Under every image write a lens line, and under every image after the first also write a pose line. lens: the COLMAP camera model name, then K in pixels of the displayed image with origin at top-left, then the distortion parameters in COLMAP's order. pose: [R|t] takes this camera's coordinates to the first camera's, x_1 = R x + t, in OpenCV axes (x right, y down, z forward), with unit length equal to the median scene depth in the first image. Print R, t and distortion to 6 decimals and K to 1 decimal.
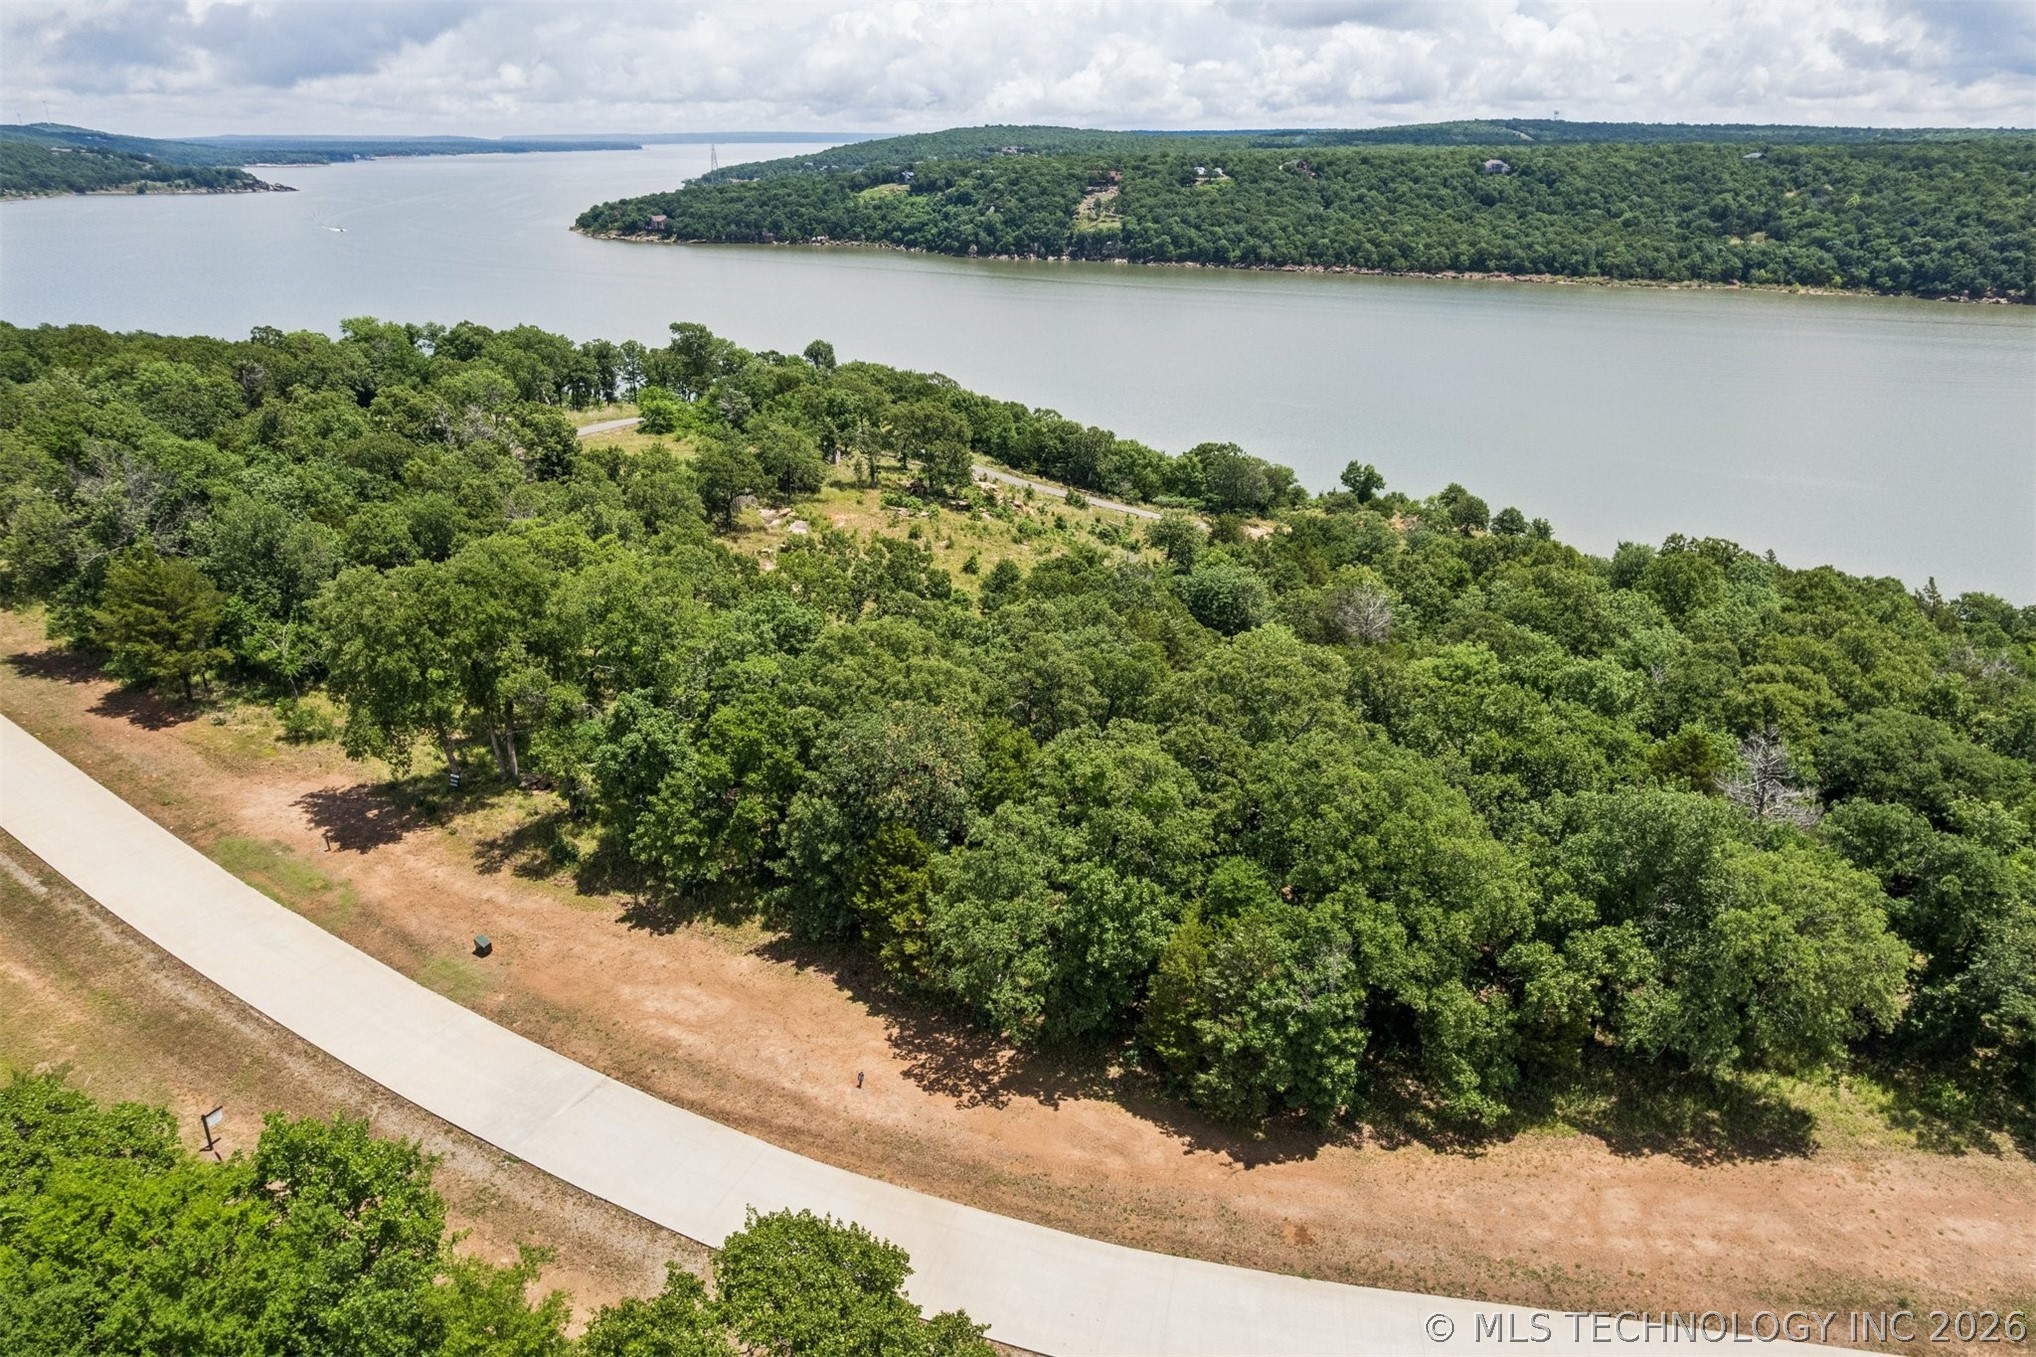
lens RADIAL K [[1321.6, 0, 1027.6], [0, 1321.6, 698.6], [0, 0, 1]] dist [-0.092569, 0.086971]
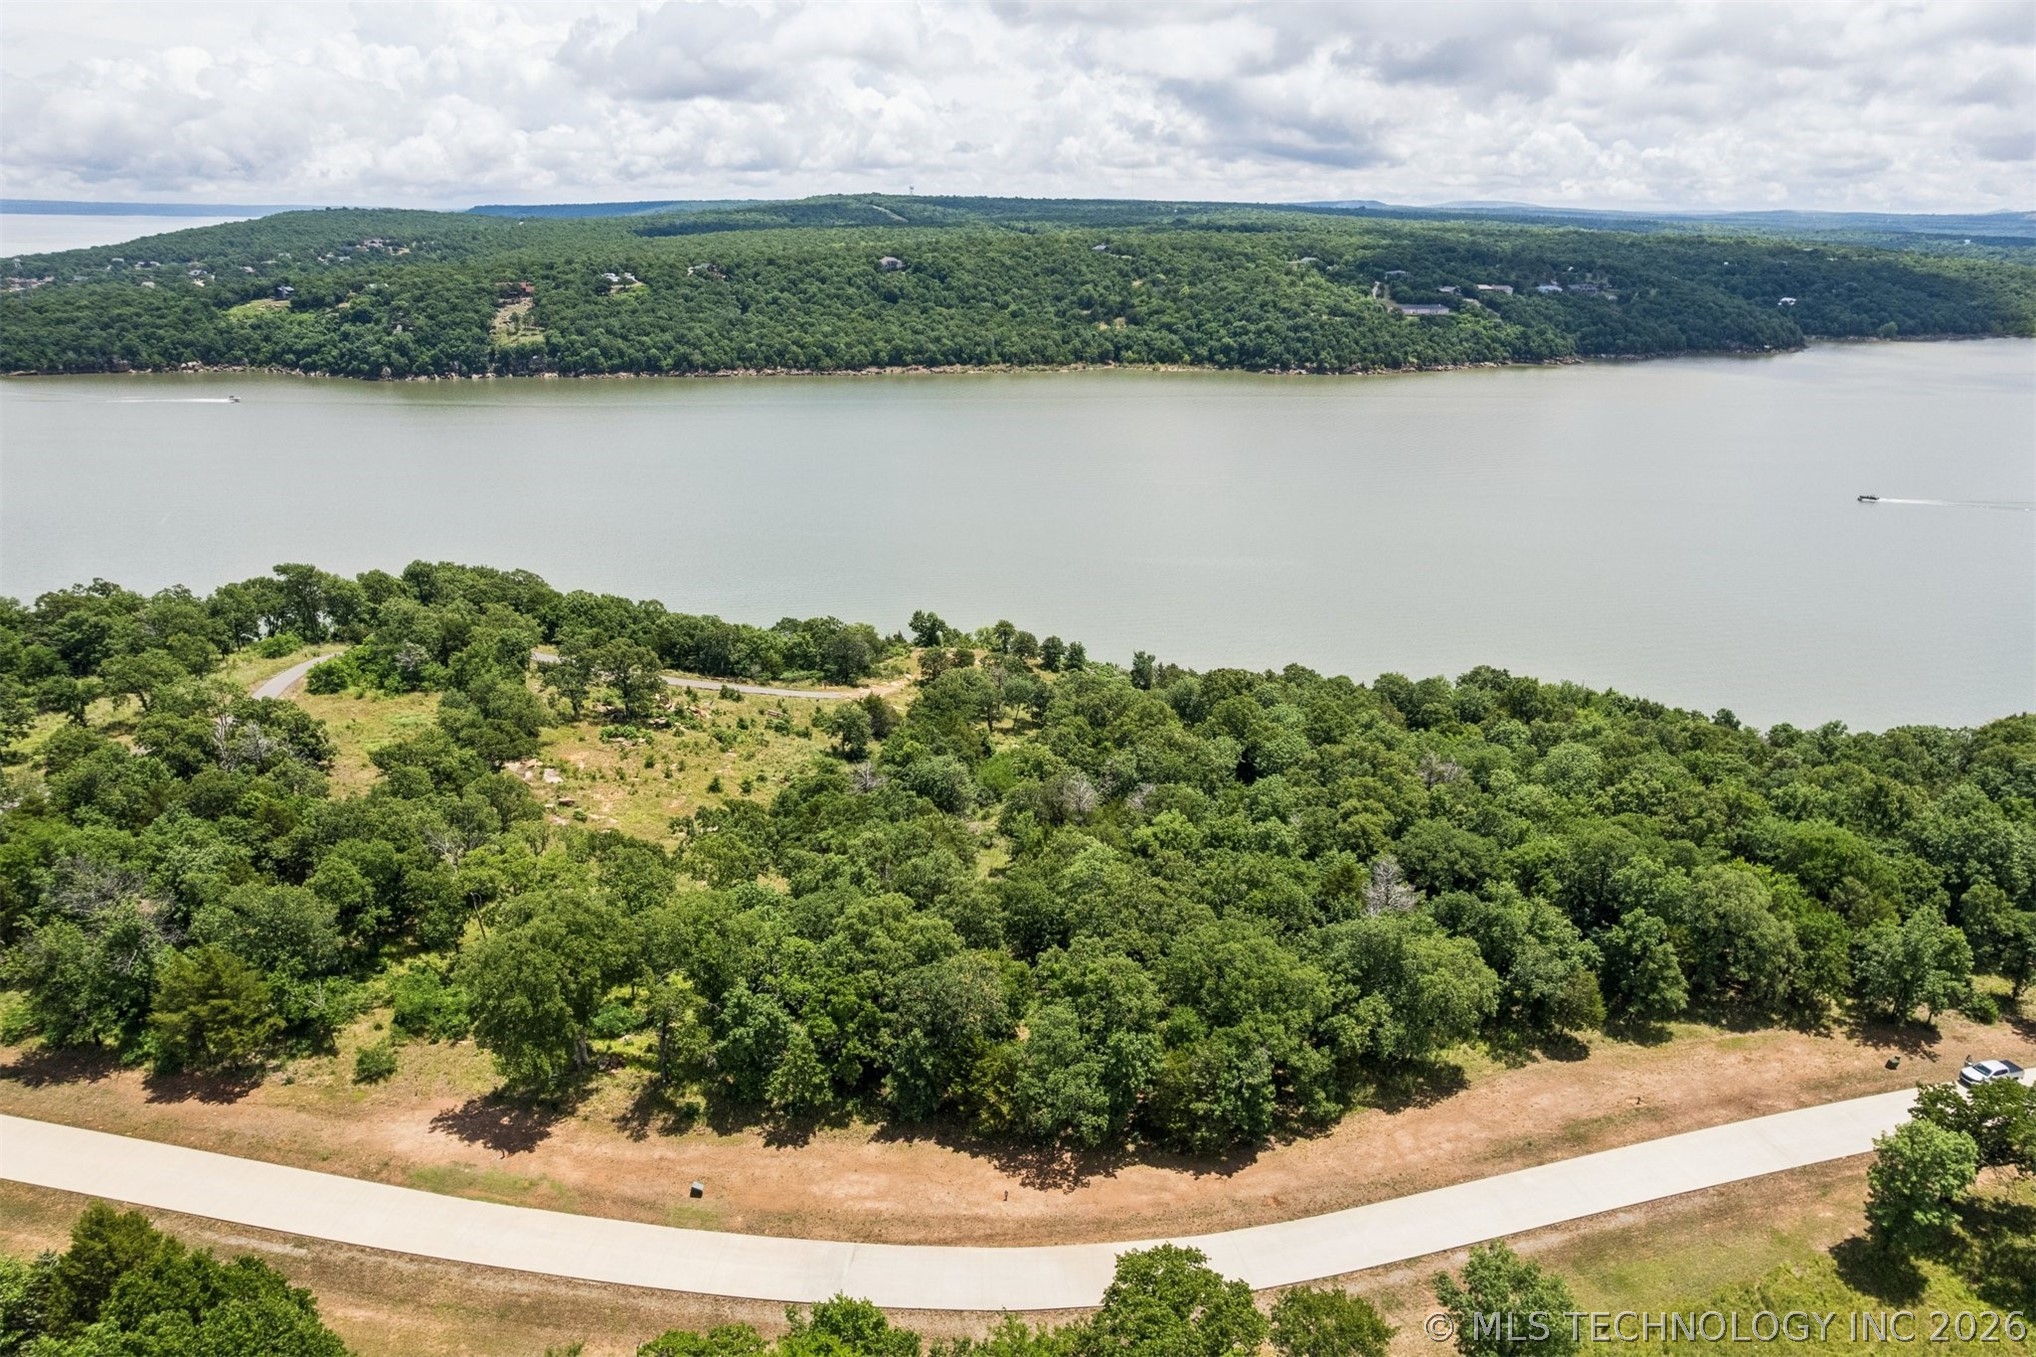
lens RADIAL K [[1333.4, 0, 1026.7], [0, 1333.4, 710.5], [0, 0, 1]] dist [-0.088513, 0.080918]
pose [[0.902947, -0.152277, 0.401870, -0.183989], [0.168595, 0.985671, -0.005320, -0.080101], [-0.395301, 0.072557, 0.915681, -0.154201]]
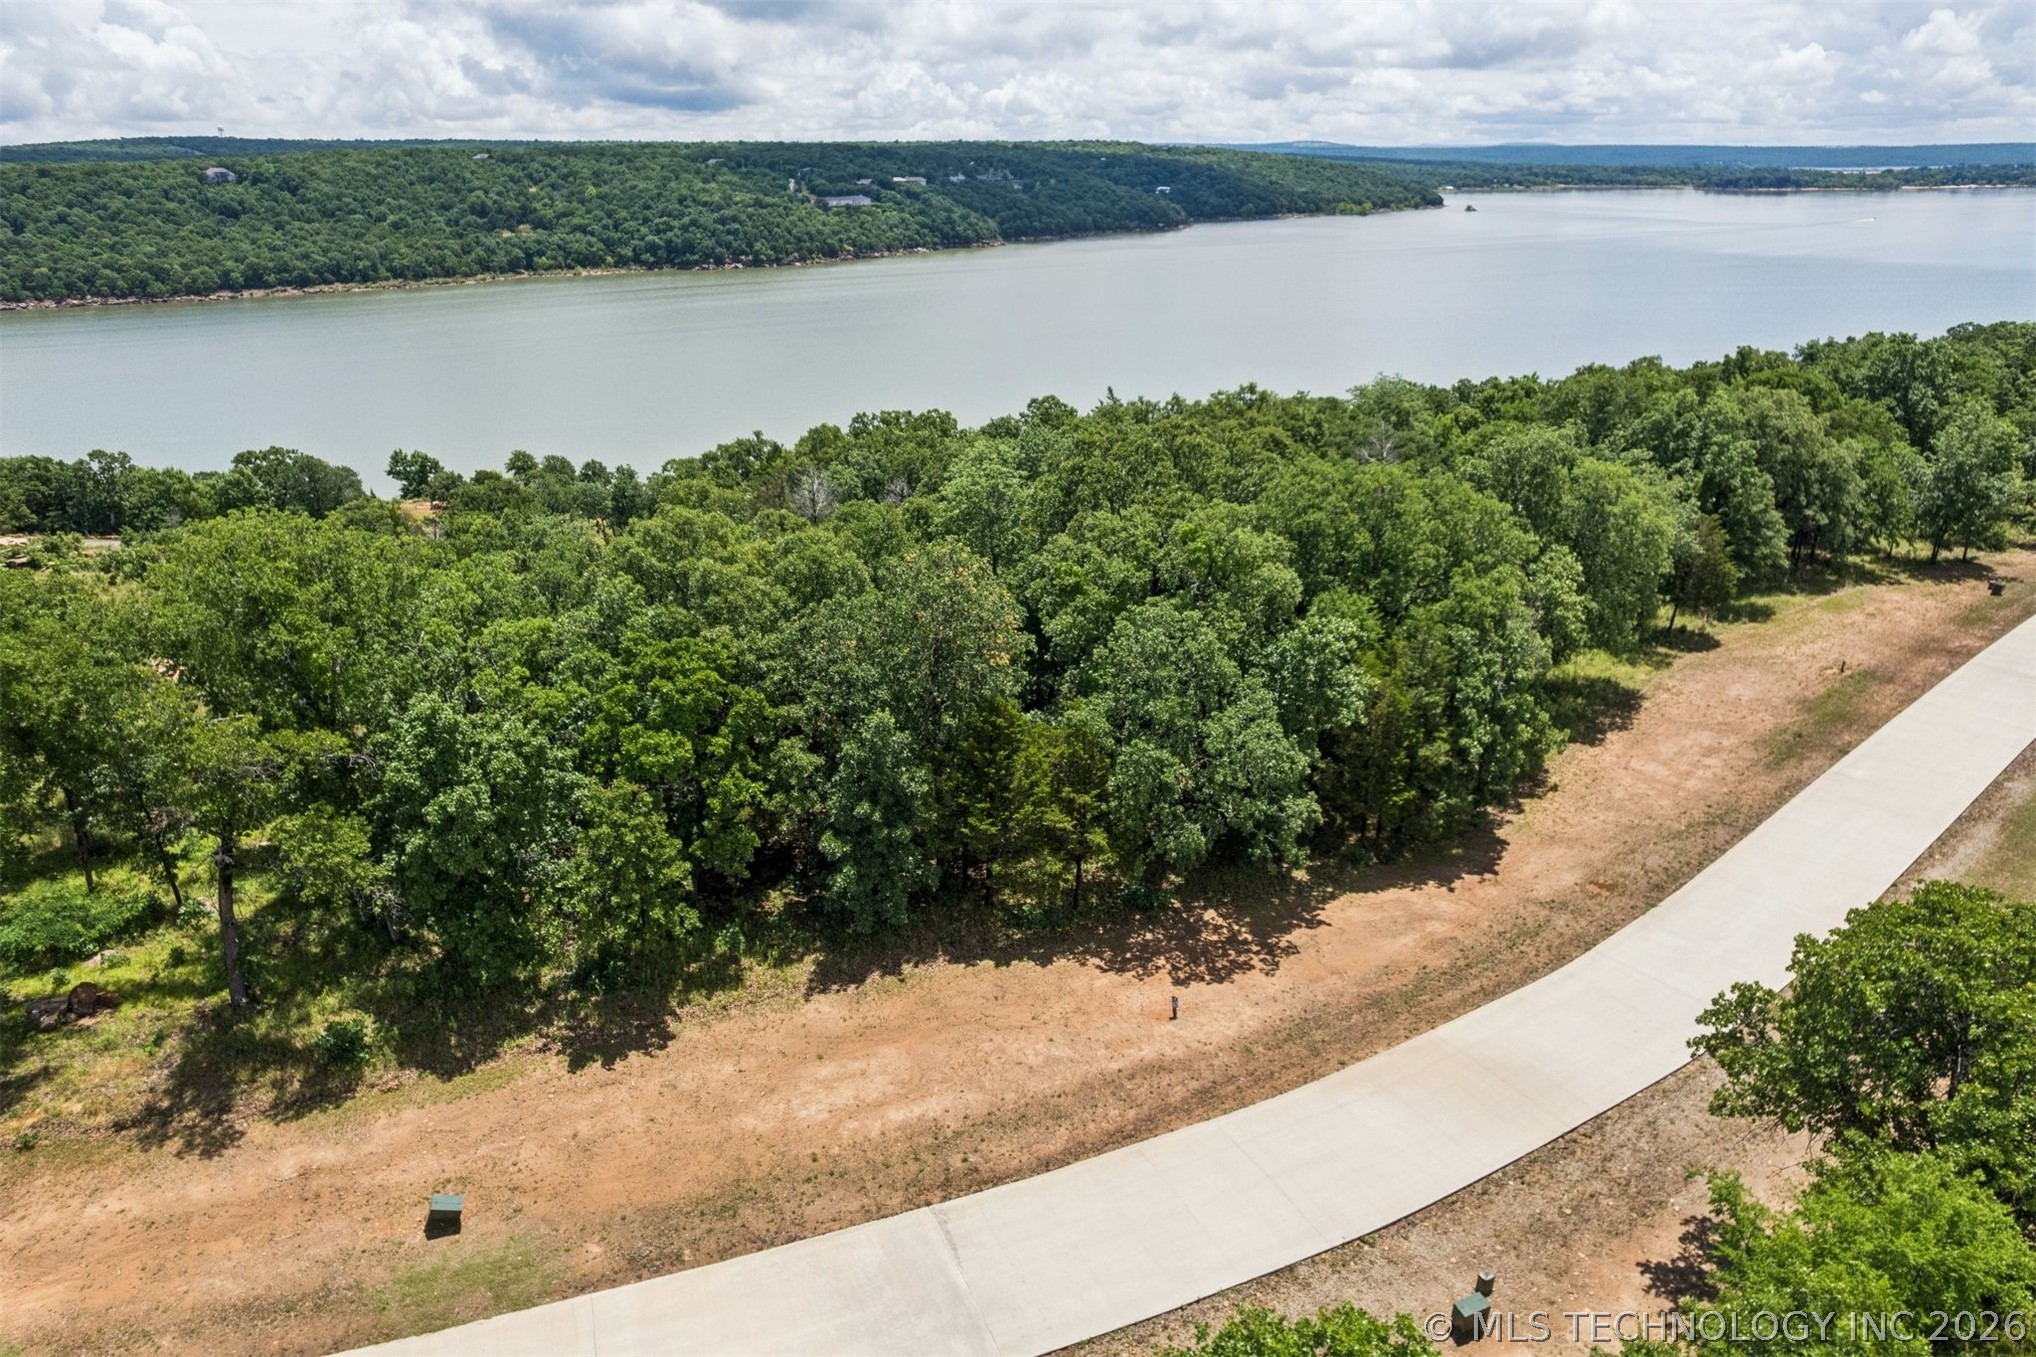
lens RADIAL K [[1333.4, 0, 1026.7], [0, 1333.4, 710.5], [0, 0, 1]] dist [-0.088513, 0.080918]
pose [[0.635996, -0.312443, 0.705613, -0.178771], [0.318358, 0.939165, 0.128911, 0.003059], [-0.702964, 0.142651, 0.696773, 0.140506]]
